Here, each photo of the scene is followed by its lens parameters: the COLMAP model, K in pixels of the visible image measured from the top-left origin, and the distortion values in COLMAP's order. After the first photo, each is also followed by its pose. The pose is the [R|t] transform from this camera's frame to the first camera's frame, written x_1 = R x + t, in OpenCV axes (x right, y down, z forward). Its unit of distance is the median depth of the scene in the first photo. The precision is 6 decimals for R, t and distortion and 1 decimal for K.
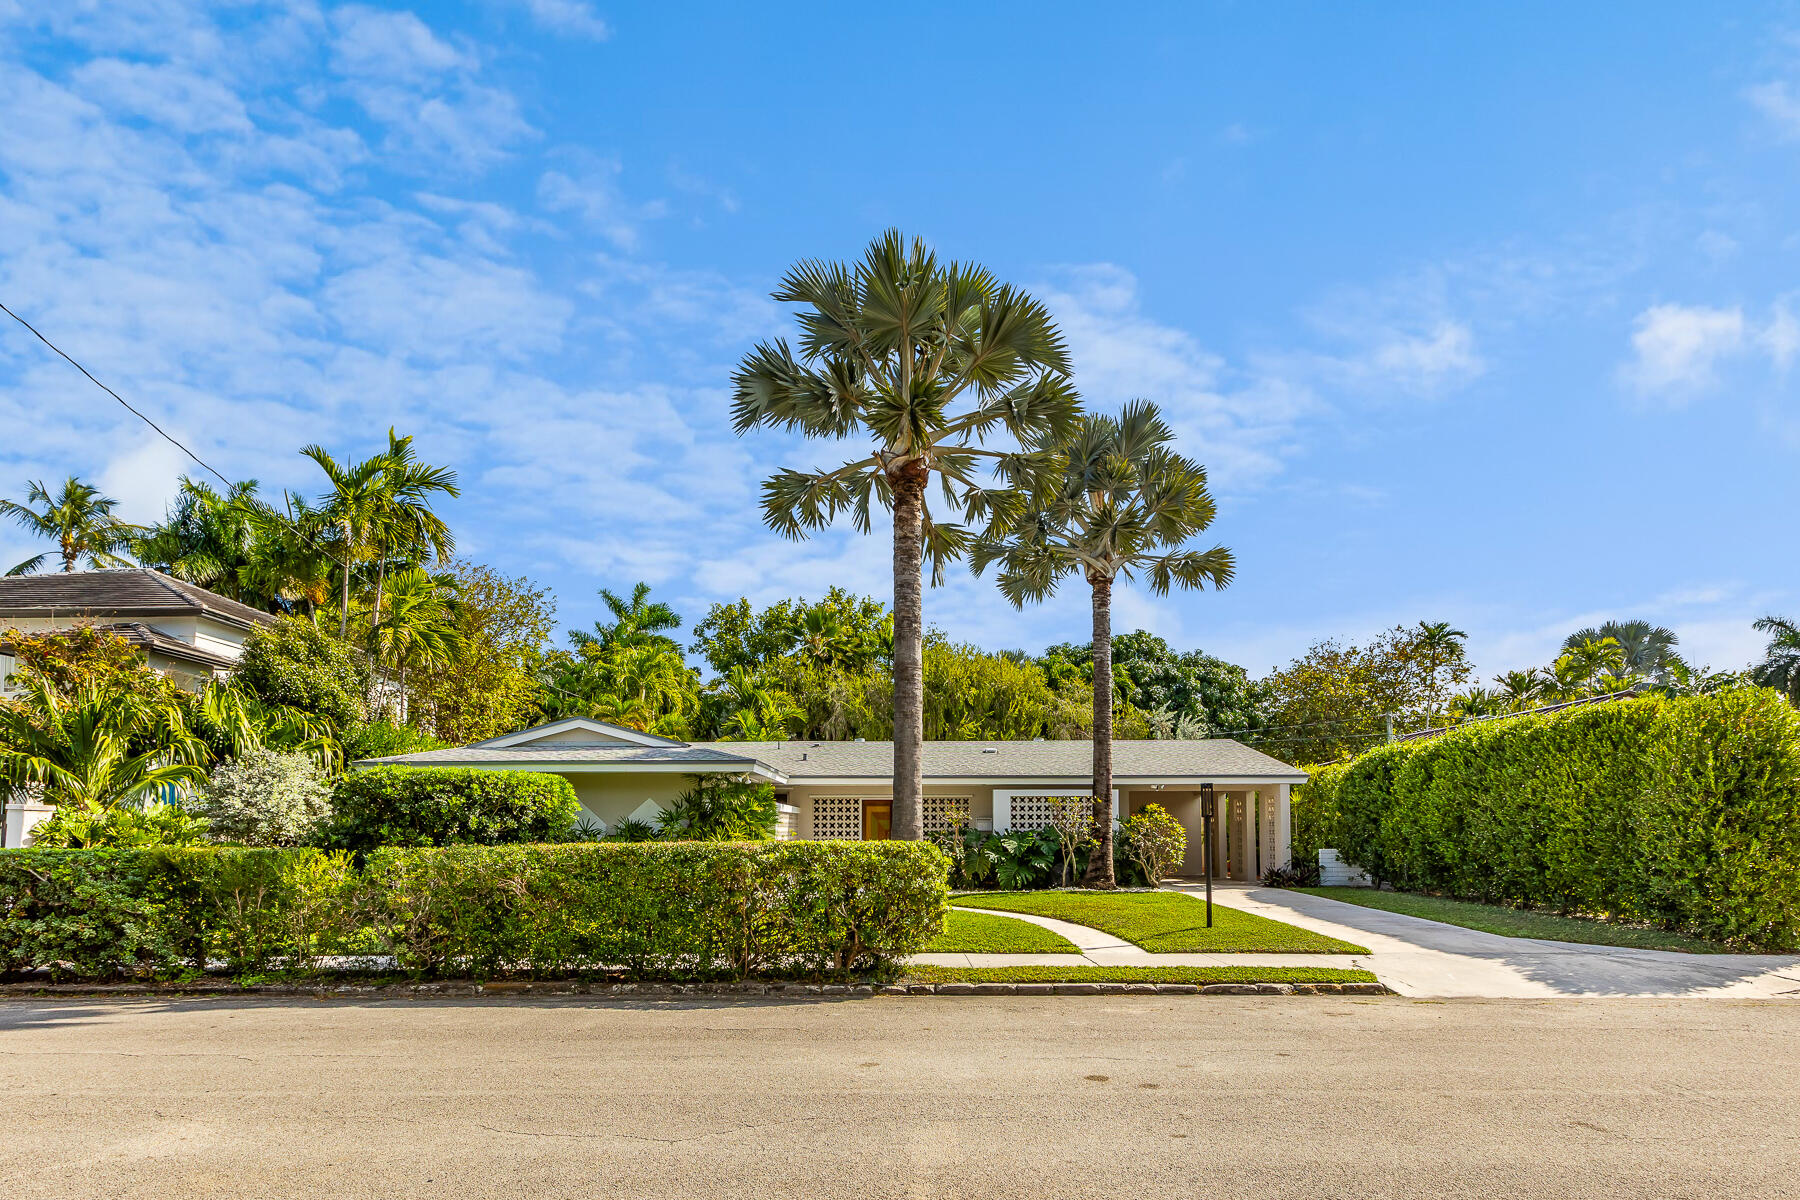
lens RADIAL K [[820.9, 0, 900.0], [0, 820.9, 600.0], [0, 0, 1]] dist [0.002635, 0.000646]
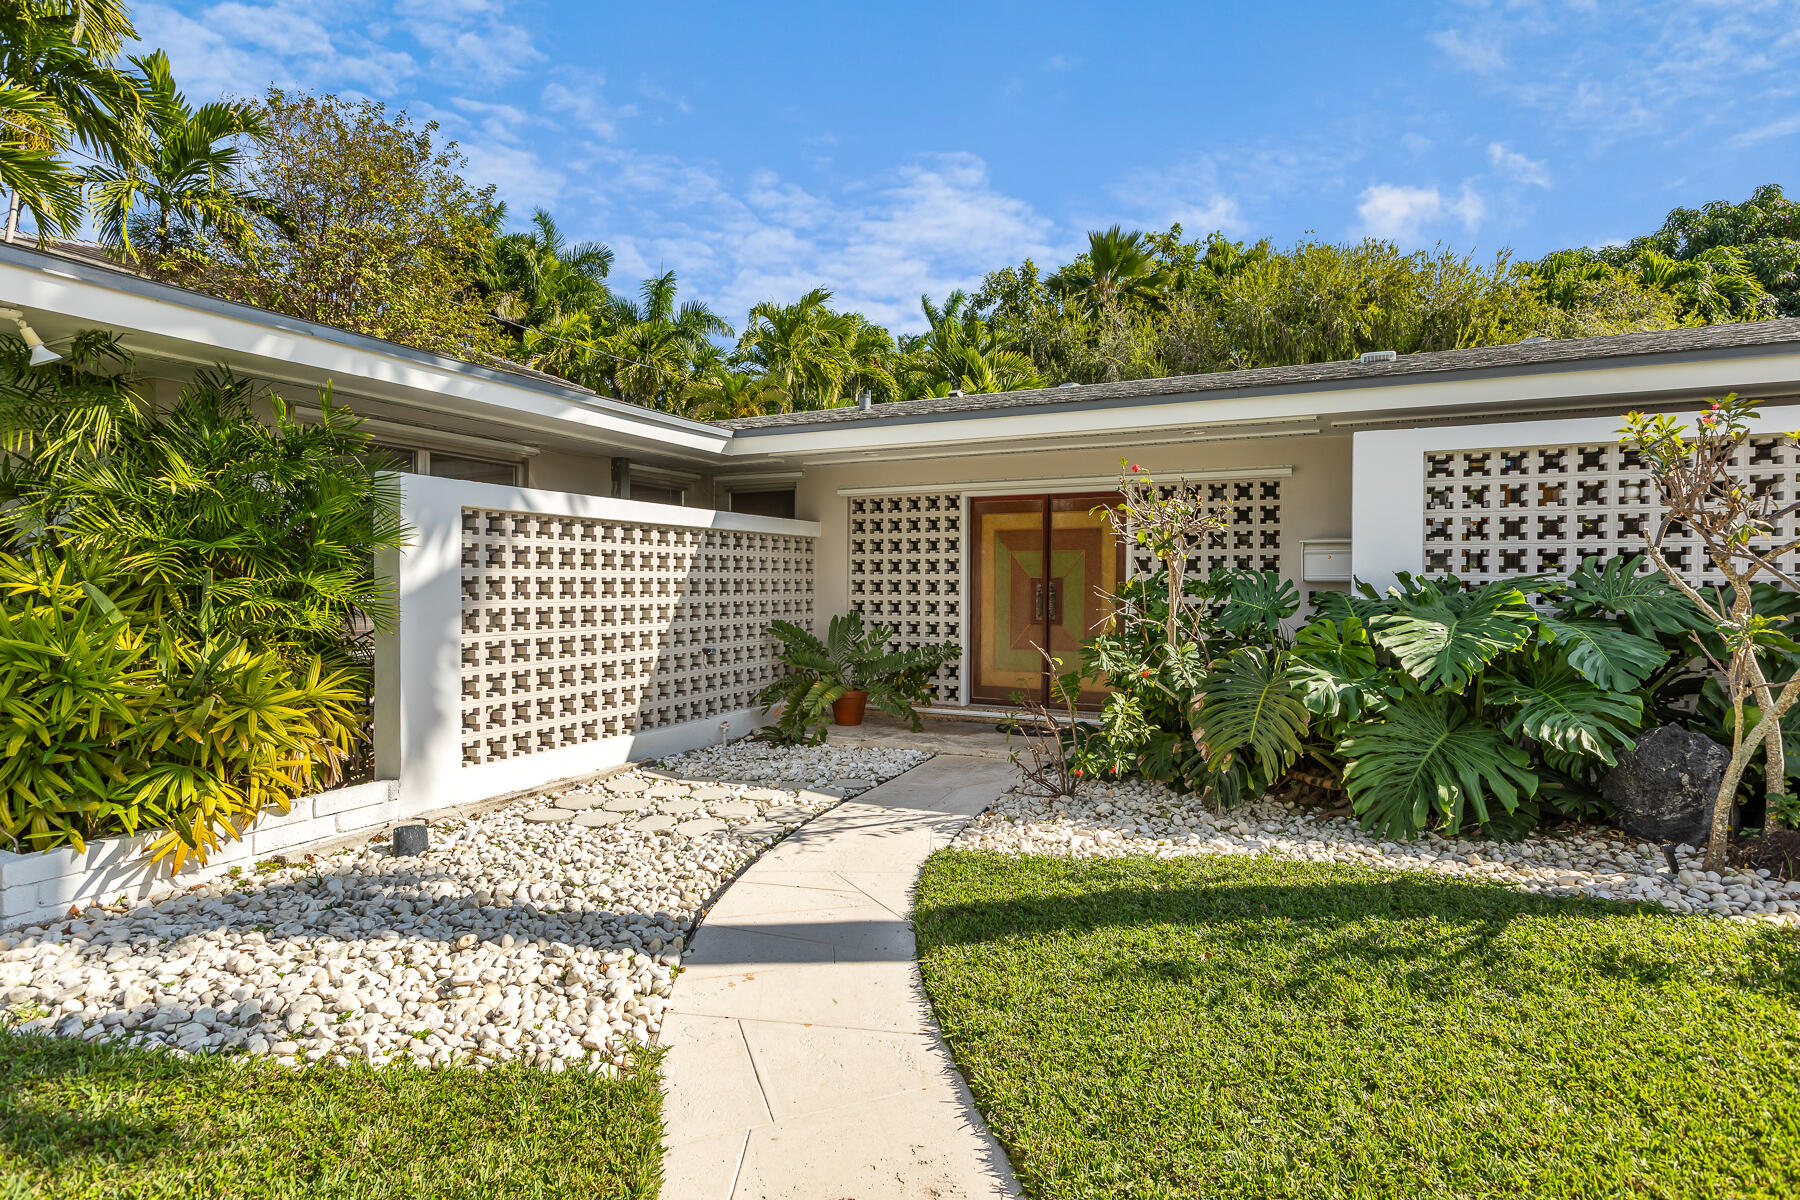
lens RADIAL K [[957.5, 0, 900.0], [0, 957.5, 600.0], [0, 0, 1]] dist [-0.000988, -0.000225]
pose [[0.920421, 0.006255, -0.390877, 0.093145], [0.106695, 0.957892, 0.266570, 0.169753], [0.376086, -0.287061, 0.880997, 0.597208]]
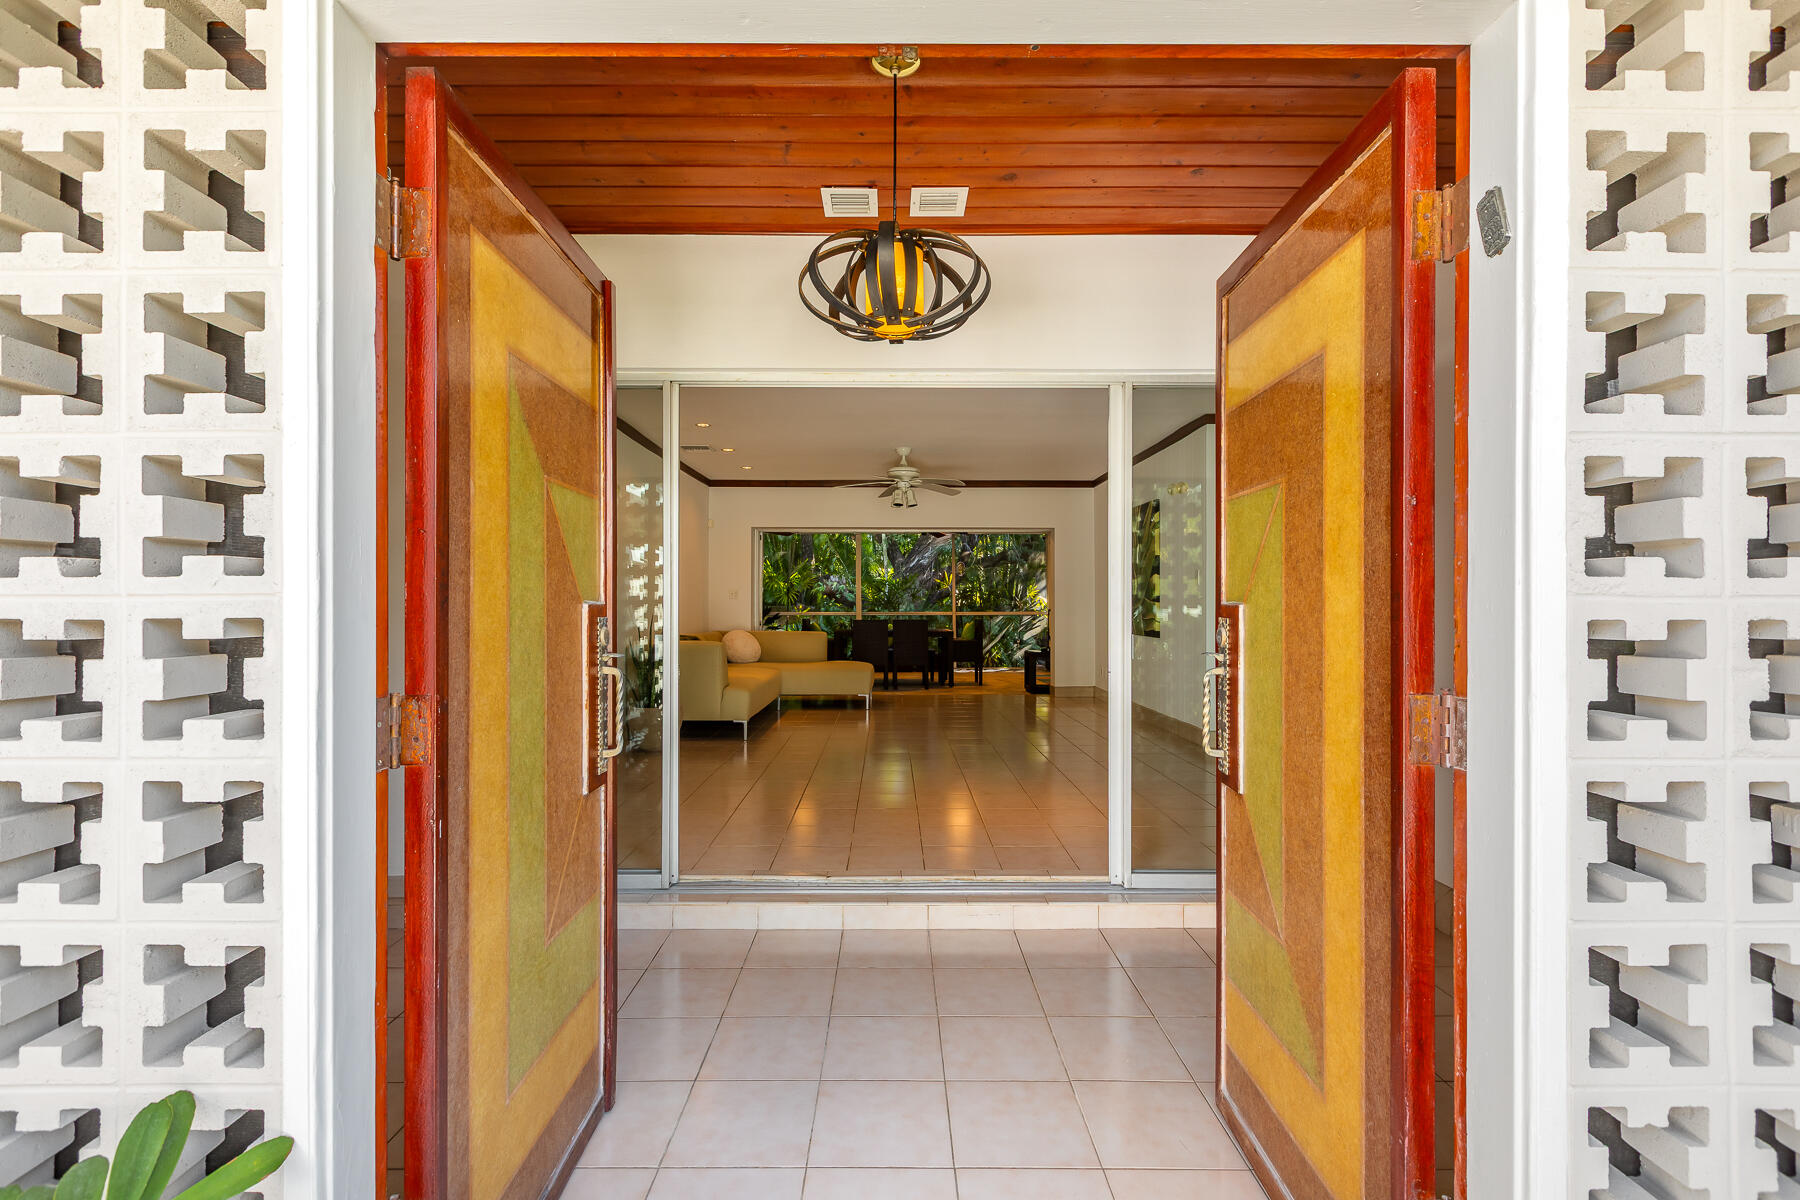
lens RADIAL K [[813.3, 0, 900.0], [0, 813.3, 600.0], [0, 0, 1]] dist [-0.000387, 0.000093]
pose [[0.999027, -0.002486, 0.044028, -0.015017], [-0.009559, 0.962461, 0.271253, 0.263776], [-0.043050, -0.271410, 0.961501, 0.940417]]
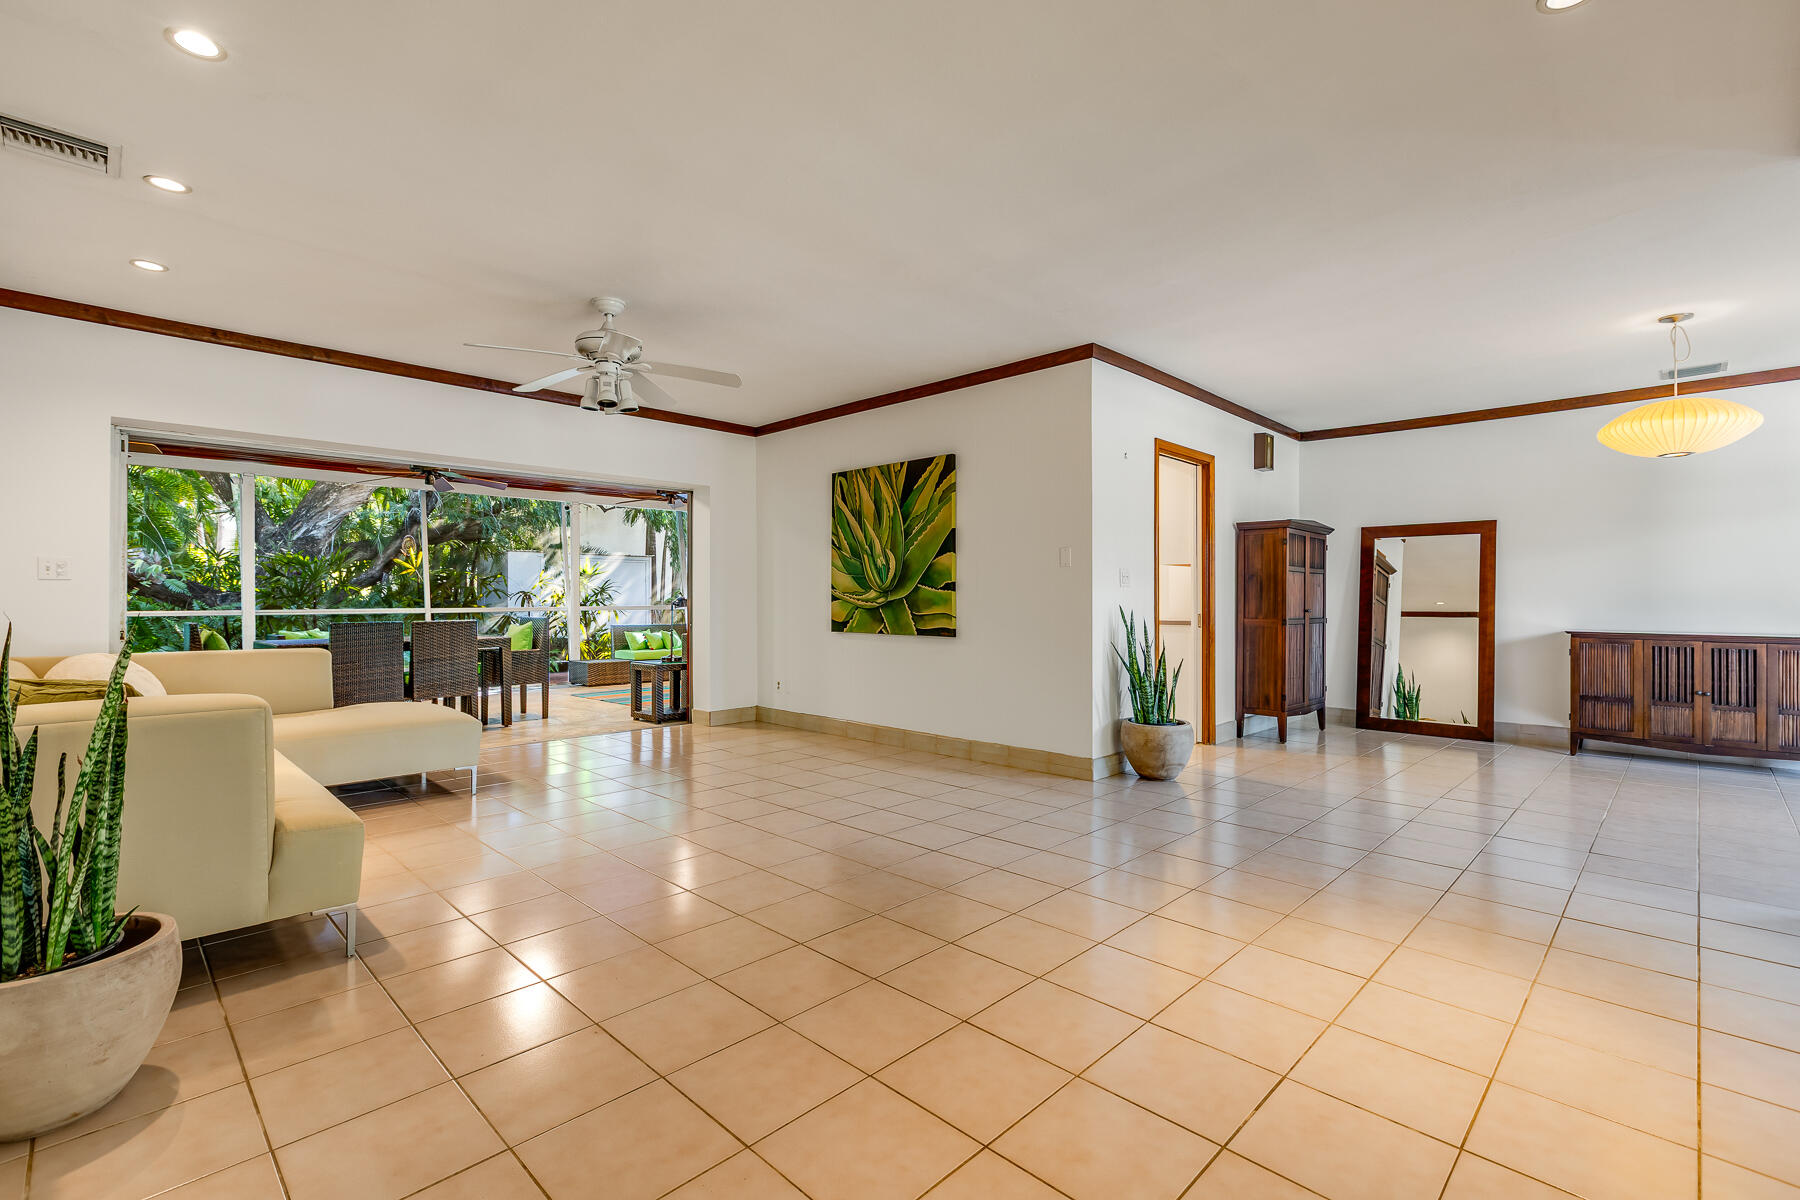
lens RADIAL K [[813.3, 0, 900.0], [0, 813.3, 600.0], [0, 0, 1]] dist [-0.000387, 0.000093]
pose [[0.671463, -0.004552, 0.741024, -0.095310], [-0.202248, 0.960891, 0.189165, 0.313445], [-0.712905, -0.276888, 0.644282, 1.108789]]
